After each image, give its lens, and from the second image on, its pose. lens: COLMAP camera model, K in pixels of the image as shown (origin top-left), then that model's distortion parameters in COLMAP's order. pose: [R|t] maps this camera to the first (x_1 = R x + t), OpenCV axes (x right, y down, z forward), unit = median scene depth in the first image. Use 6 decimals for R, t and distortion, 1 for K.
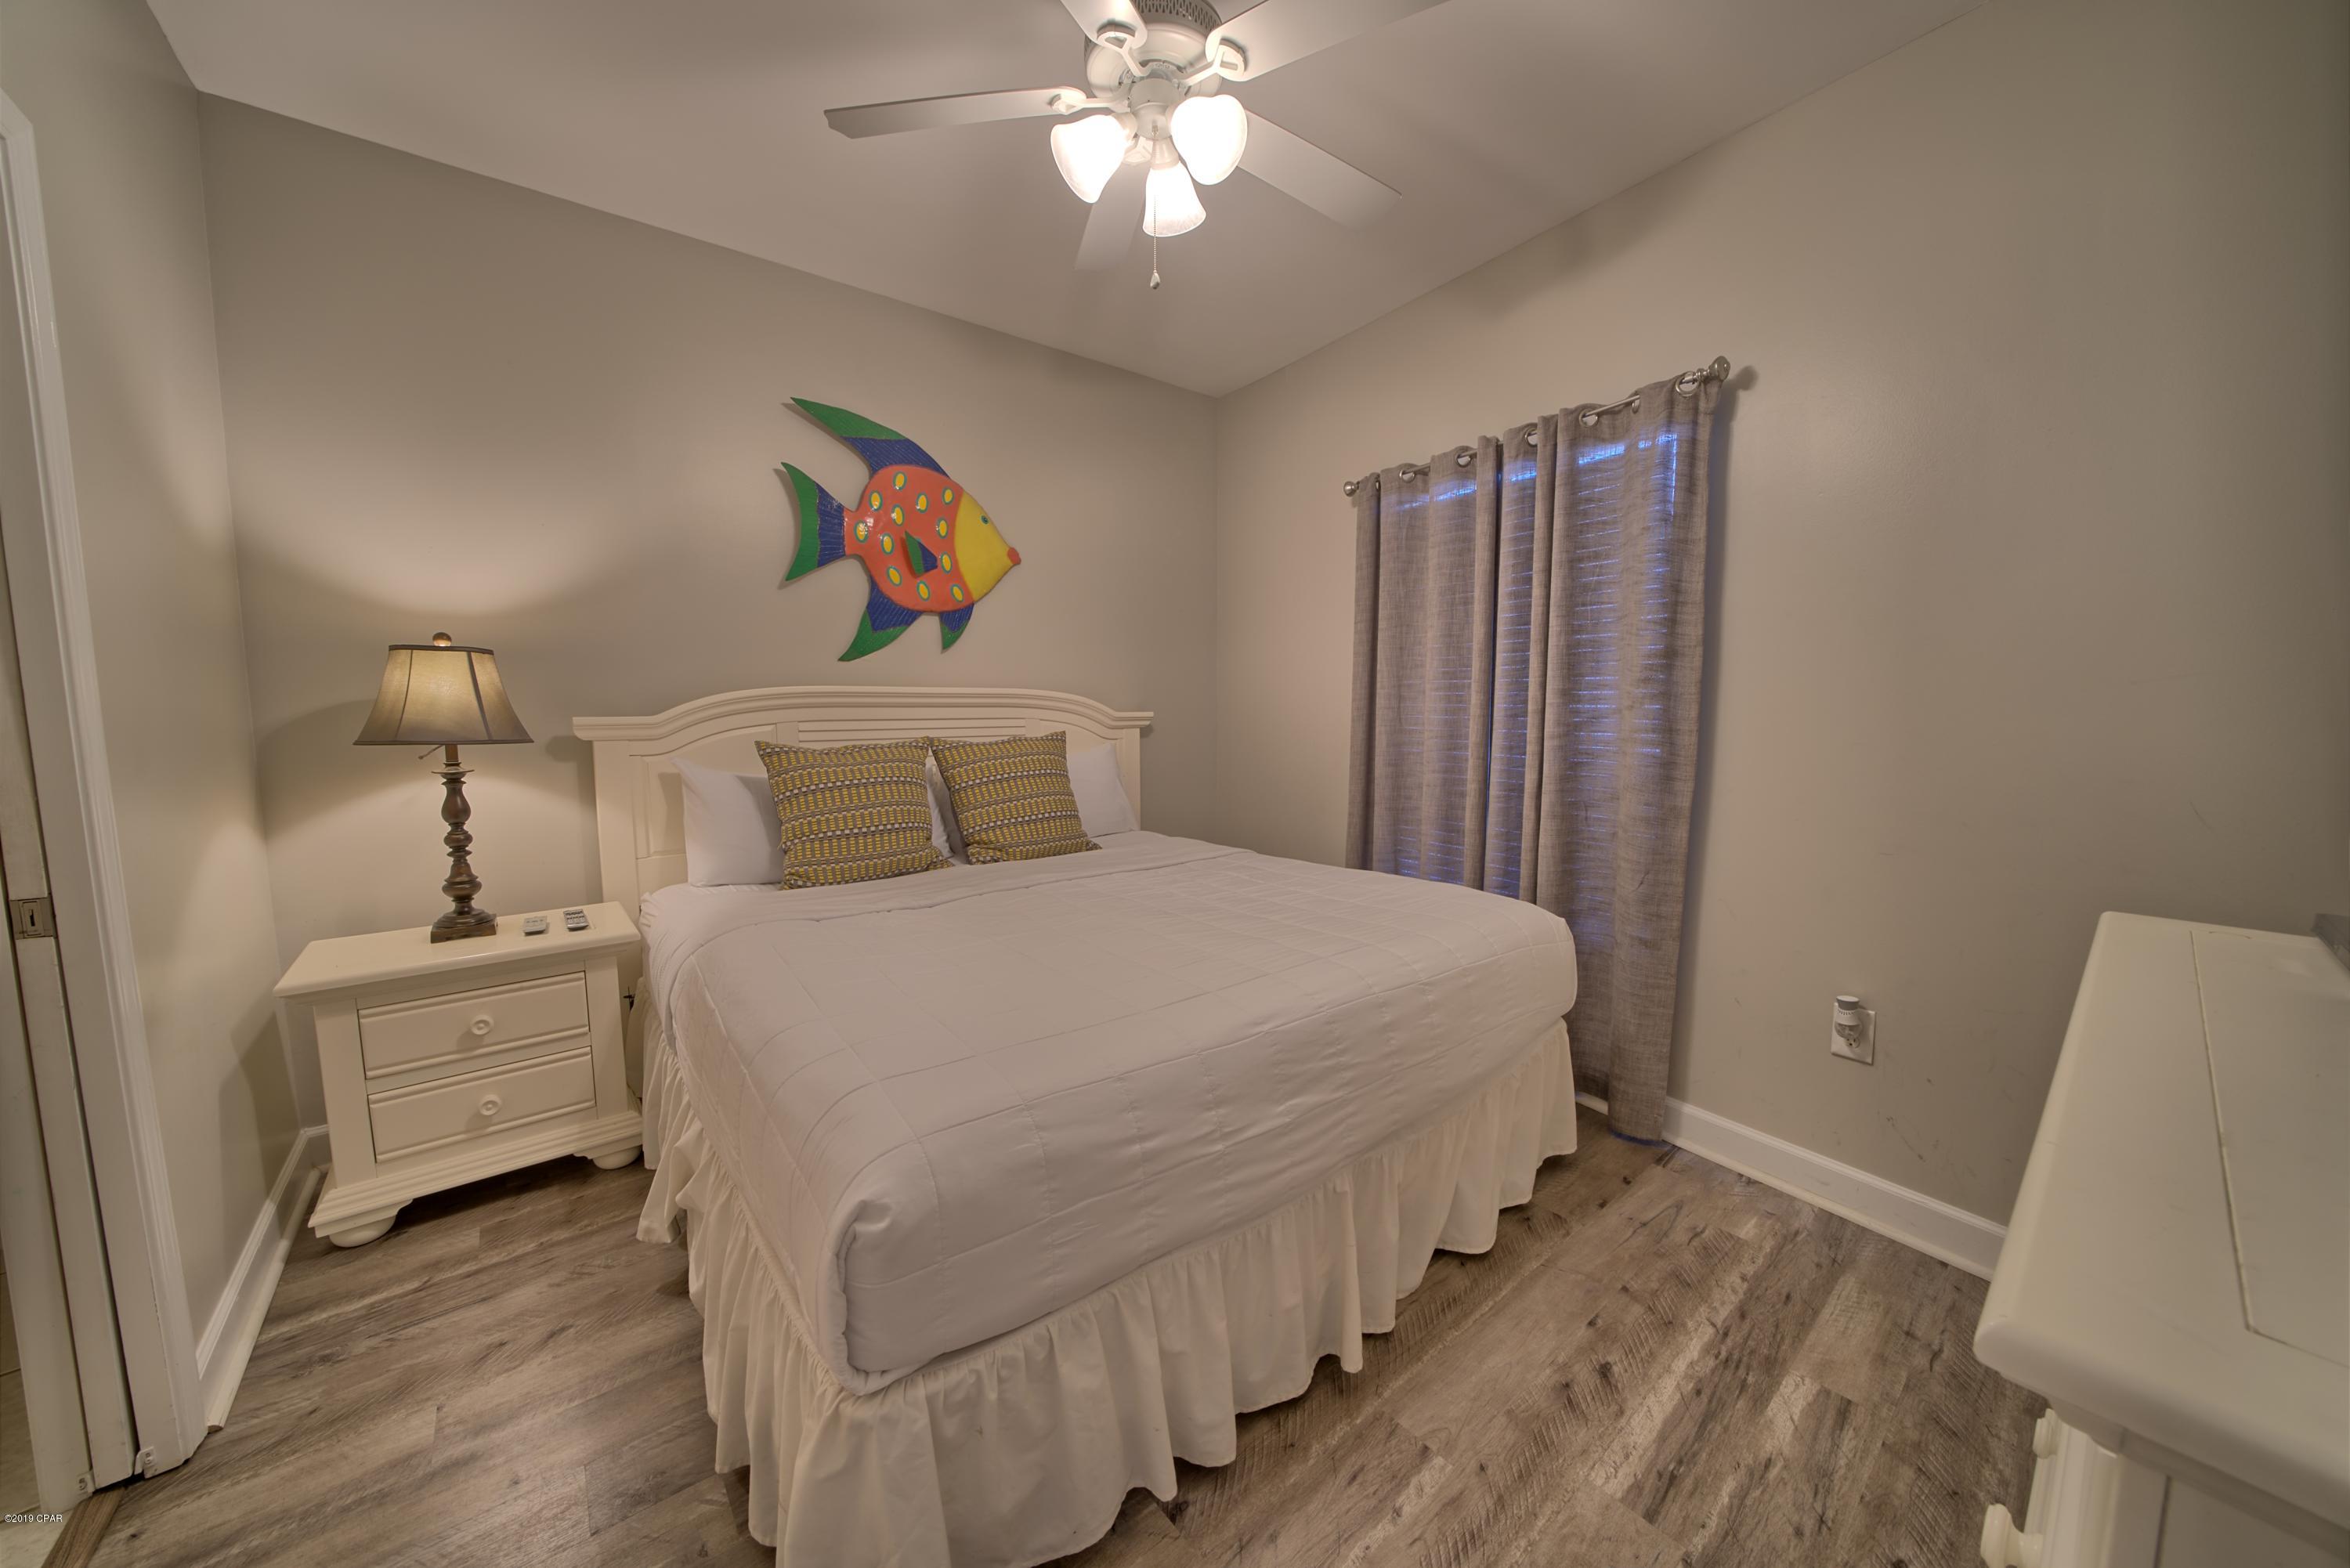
lens RADIAL K [[811.2, 0, 1175.0], [0, 811.2, 784.0], [0, 0, 1]] dist [-0.029941, 0.003680]
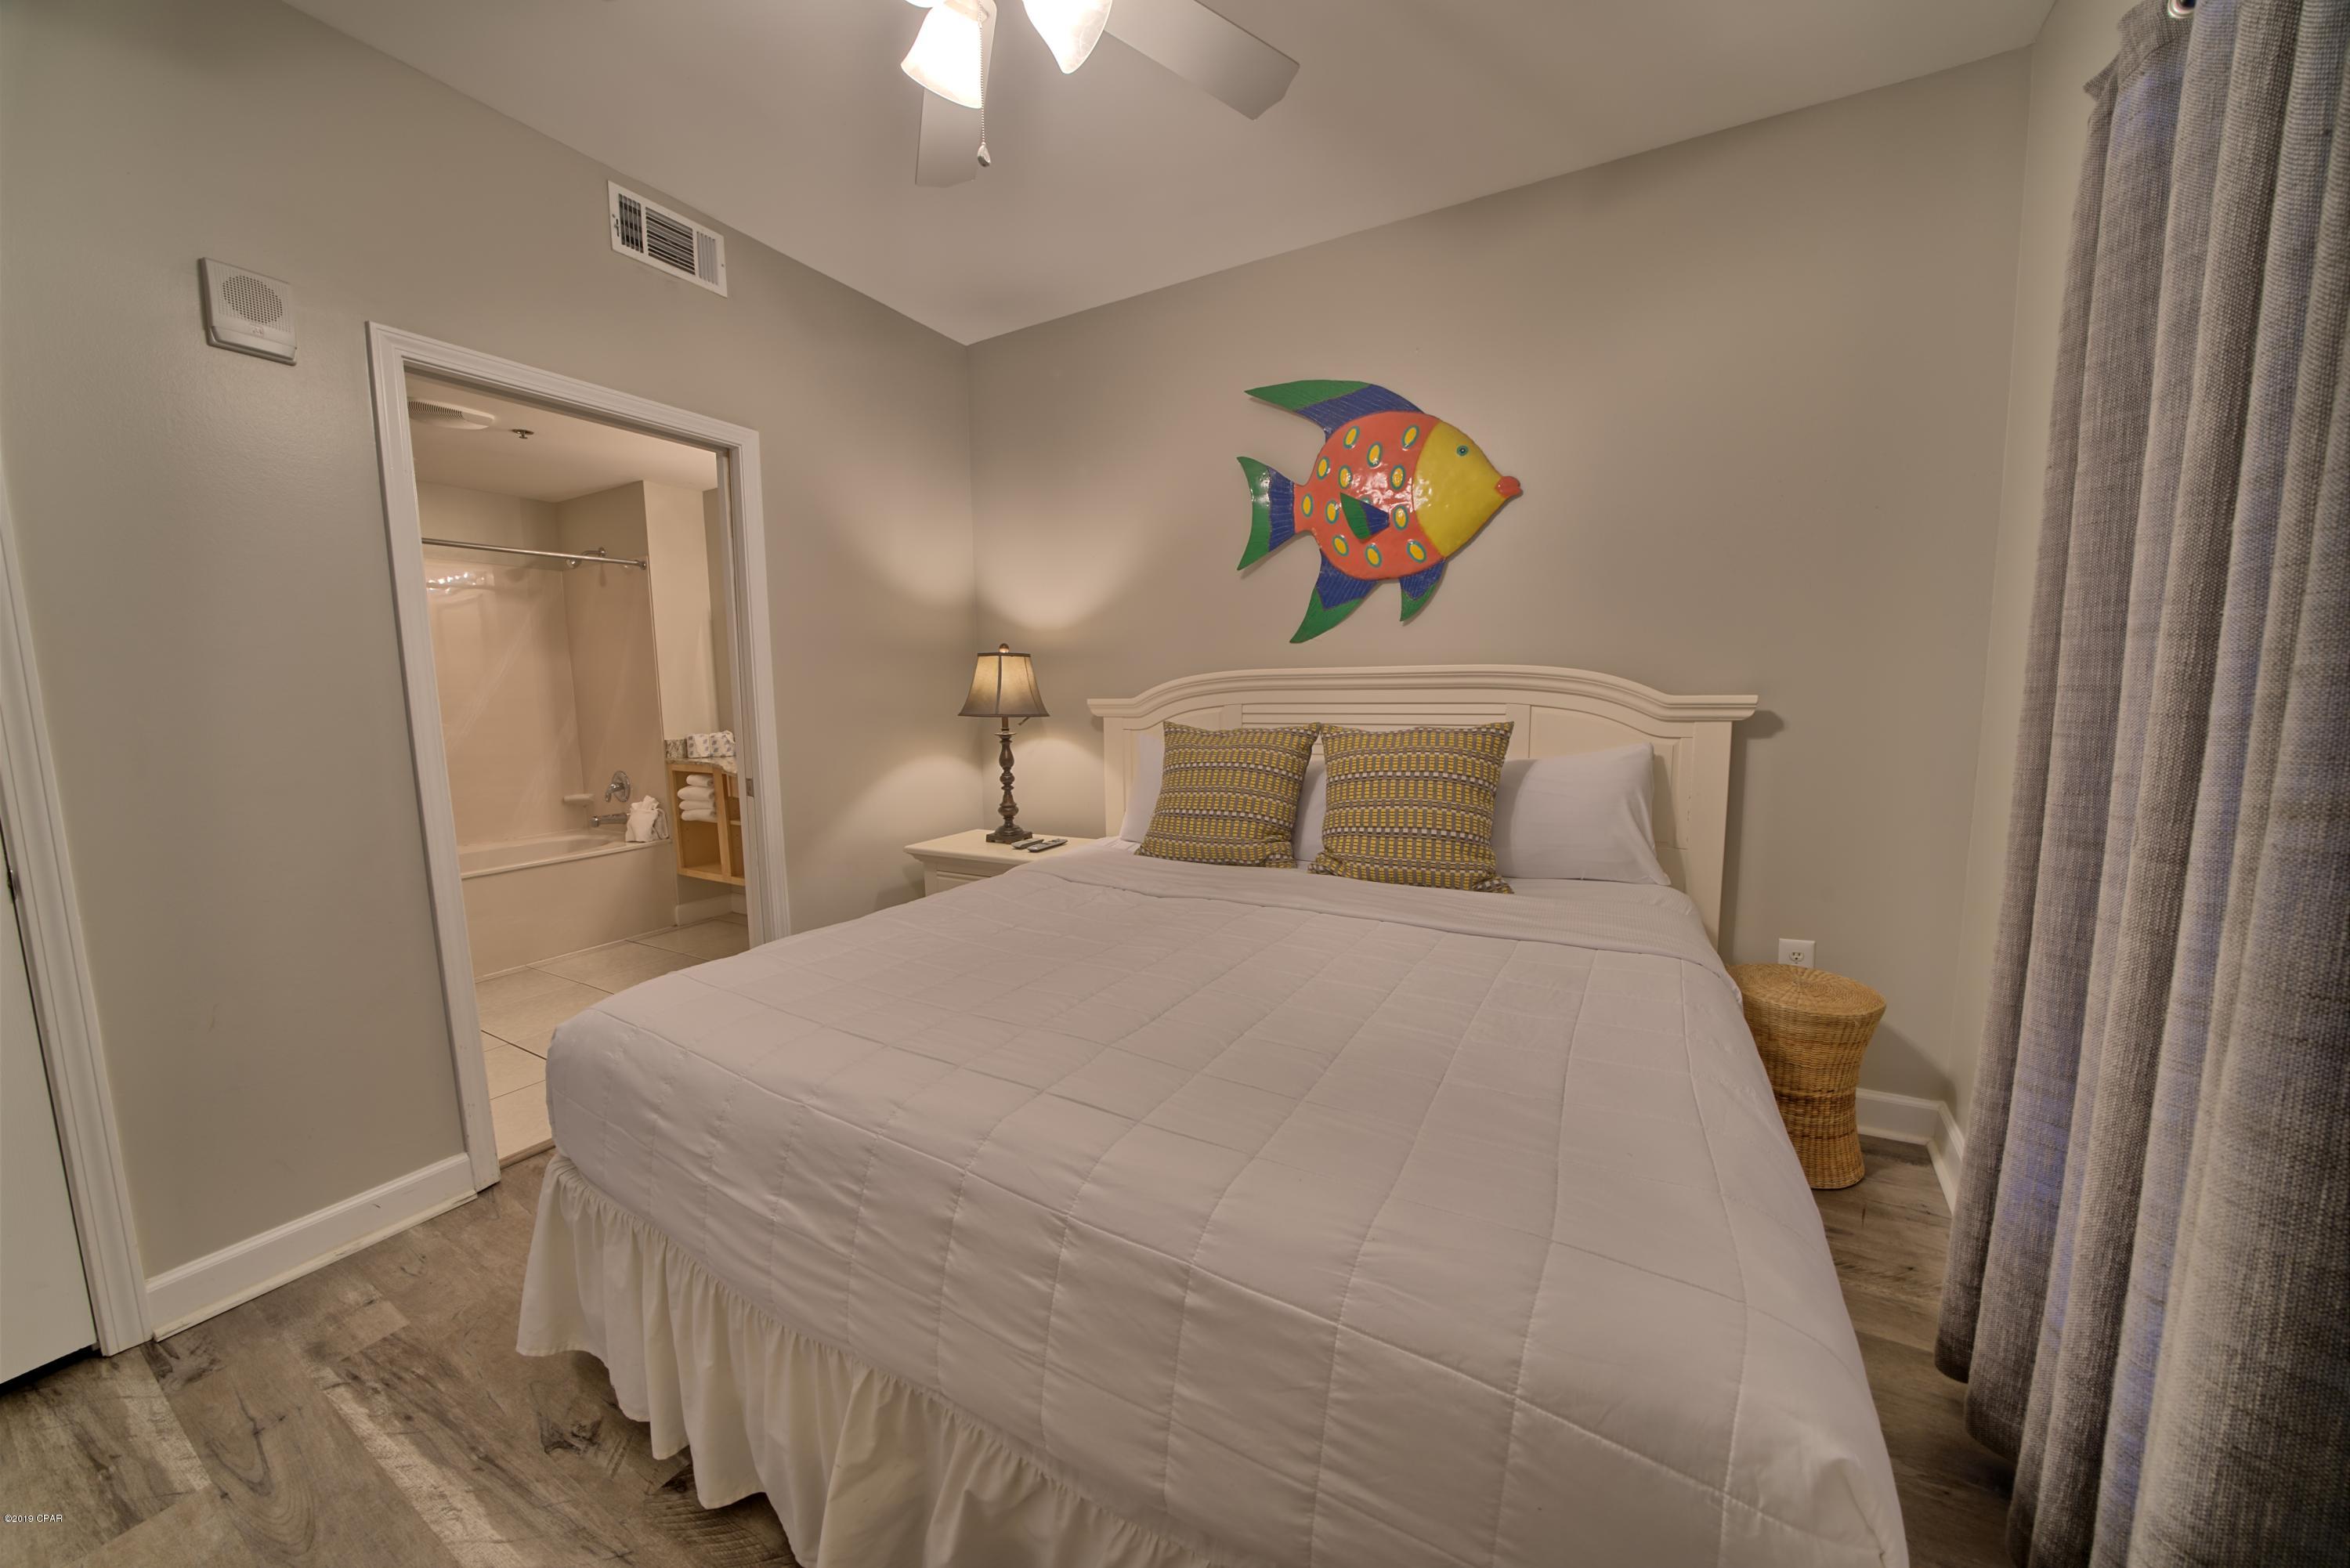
lens RADIAL K [[812.9, 0, 1170.0], [0, 812.9, 780.8], [0, 0, 1]] dist [-0.027412, 0.003312]
pose [[0.362452, 0.099577, -0.926667, 0.626575], [-0.077711, 0.994043, 0.076422, -0.066389], [0.928757, 0.044313, 0.368031, 0.679259]]
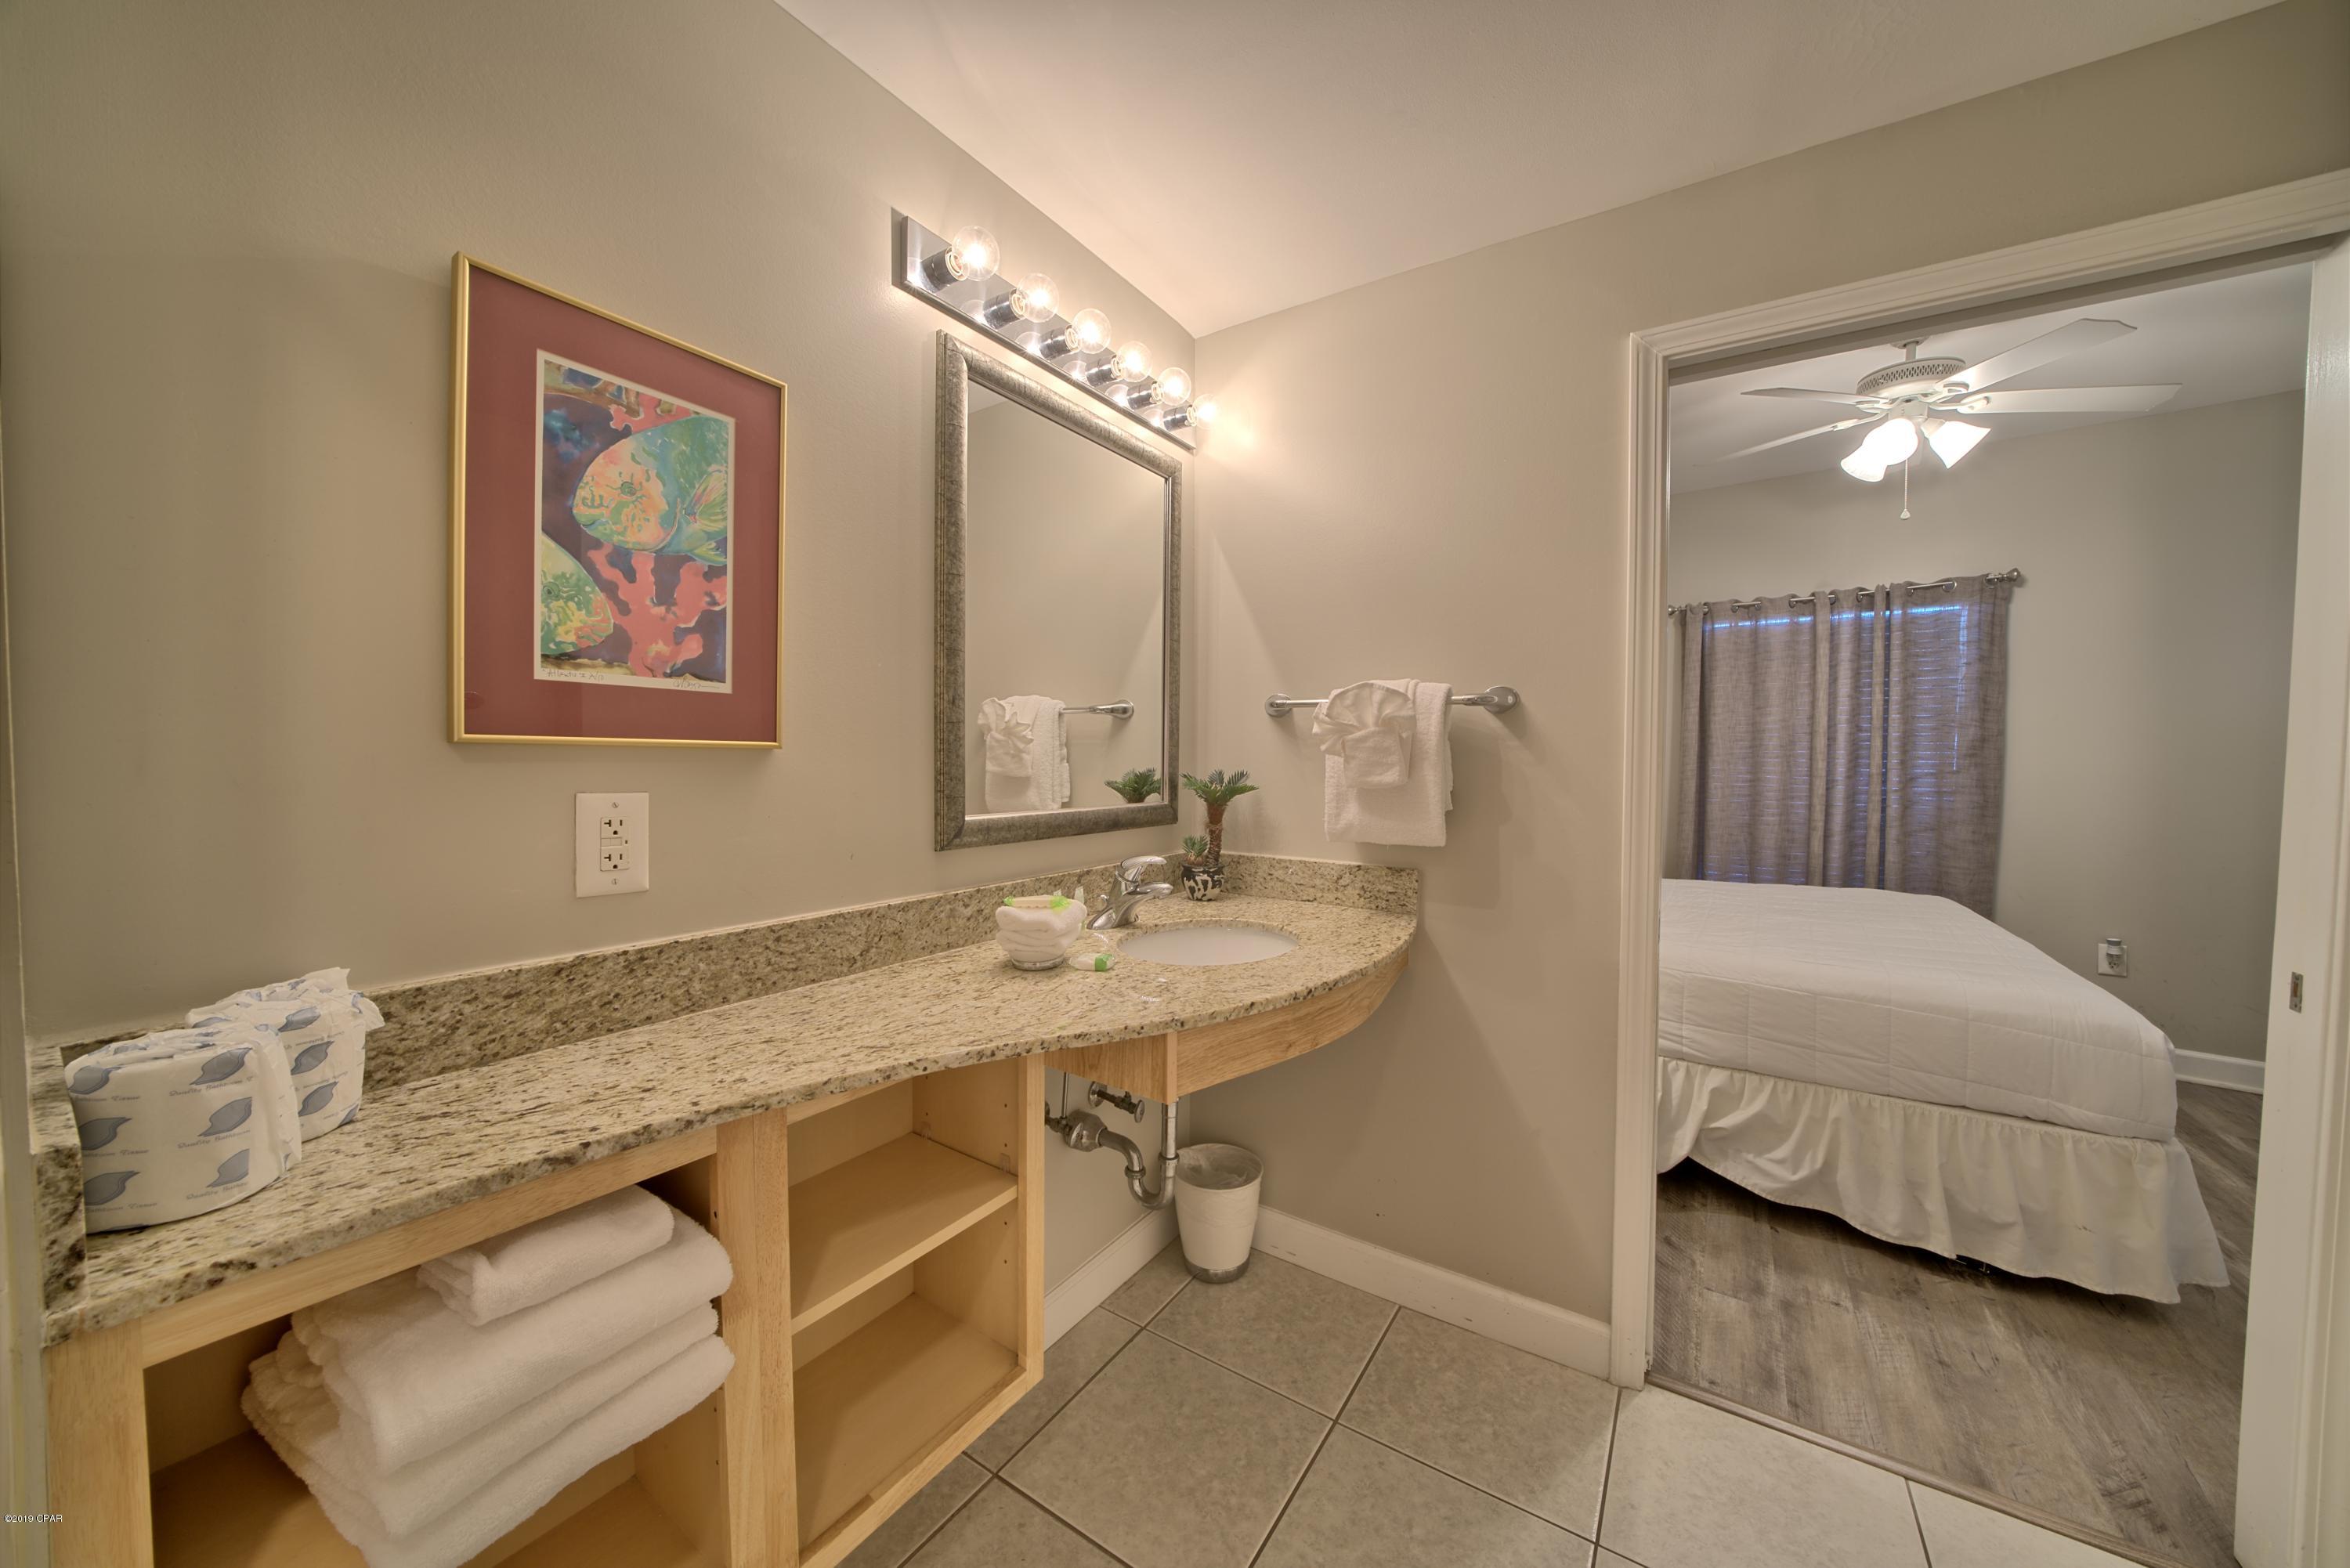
lens RADIAL K [[812.9, 0, 1170.0], [0, 812.9, 780.8], [0, 0, 1]] dist [-0.027412, 0.003312]
pose [[0.958334, 0.000218, 0.285649, -1.427178], [0.019581, 0.997597, -0.066455, -0.001718], [-0.284977, 0.069279, 0.956027, -0.071192]]
